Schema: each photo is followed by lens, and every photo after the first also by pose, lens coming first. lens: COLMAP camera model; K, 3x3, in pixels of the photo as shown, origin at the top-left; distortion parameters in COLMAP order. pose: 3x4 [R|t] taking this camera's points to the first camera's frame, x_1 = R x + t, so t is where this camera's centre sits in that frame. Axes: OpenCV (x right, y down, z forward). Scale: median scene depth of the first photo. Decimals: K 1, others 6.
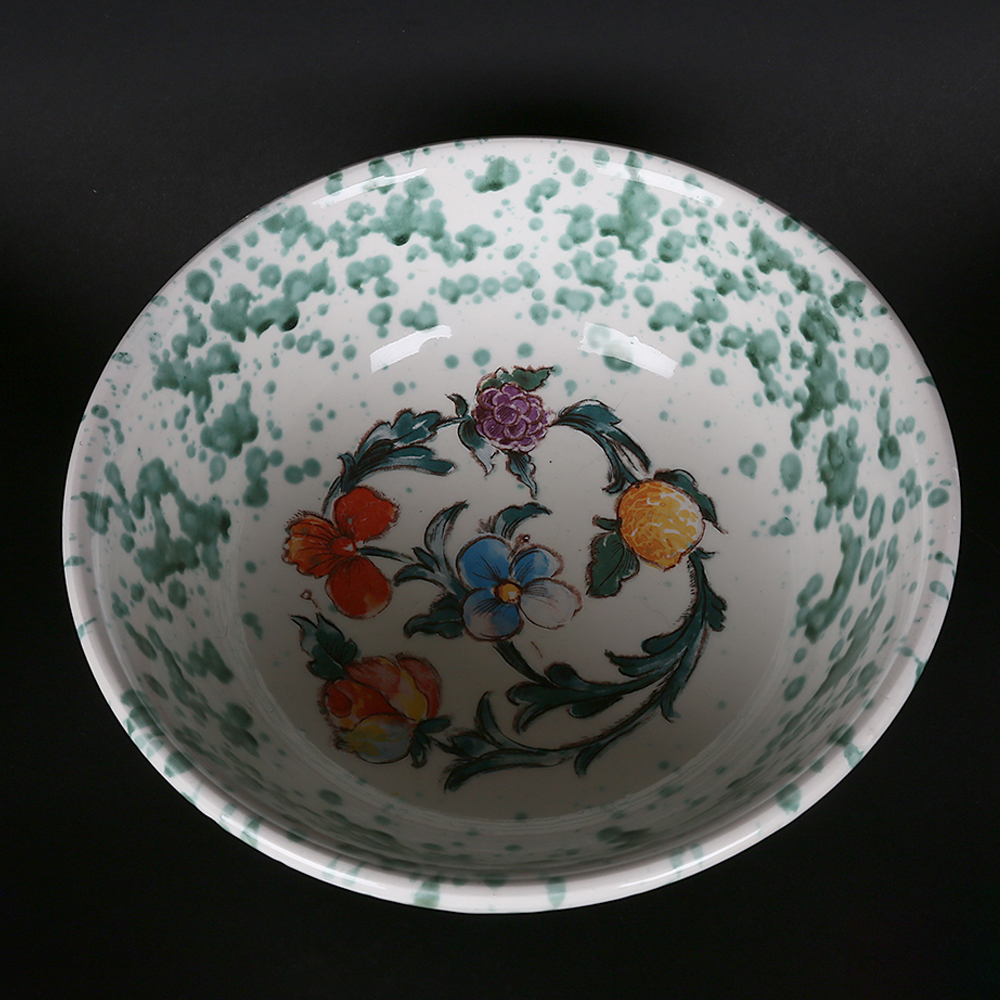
lens RADIAL K [[1419.9, 0, 513.8], [0, 1419.9, 510.8], [0, 0, 1]] dist [0.012871, 0.000000]
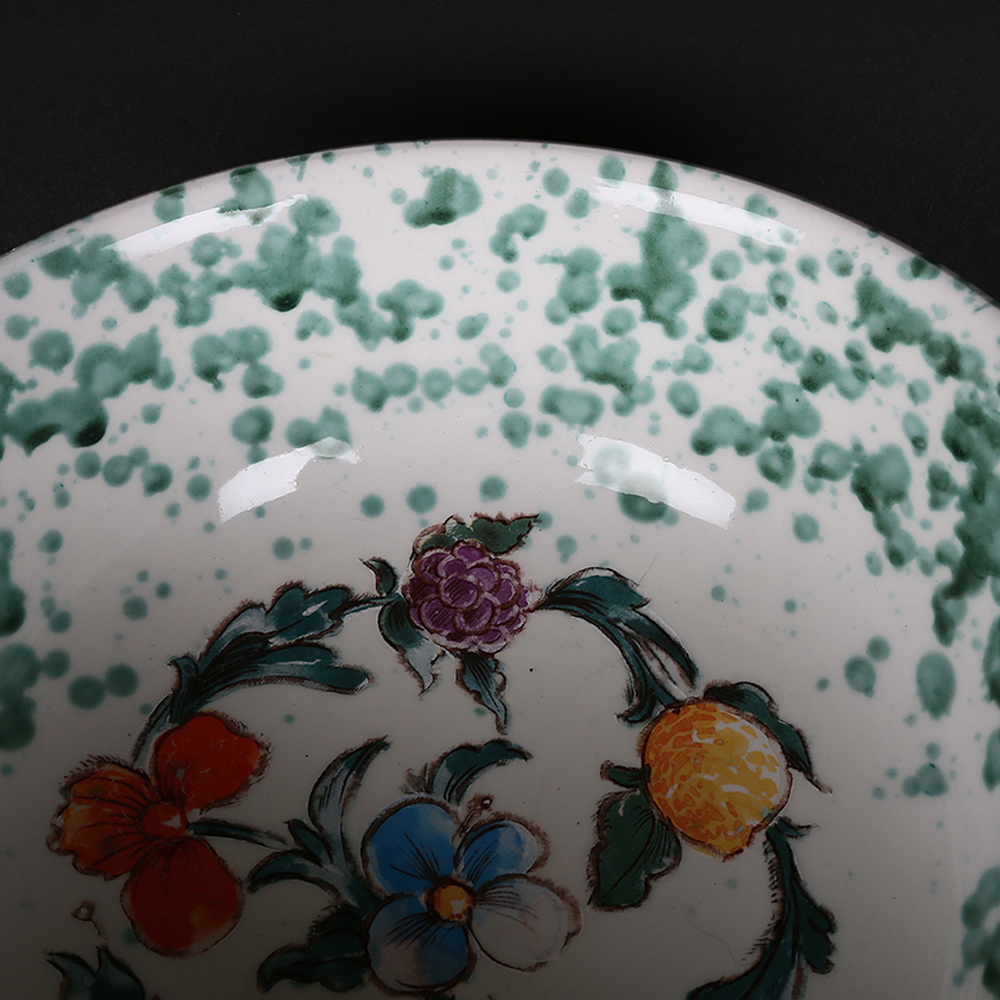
lens RADIAL K [[1607.0, 0, 621.3], [0, 1607.0, 426.3], [0, 0, 1]] dist [0.033368, 0.000000]
pose [[0.998702, 0.006511, 0.050508, 0.029992], [0.003649, 0.980094, -0.198499, -0.000360], [-0.050795, 0.198426, 0.978799, 0.326863]]
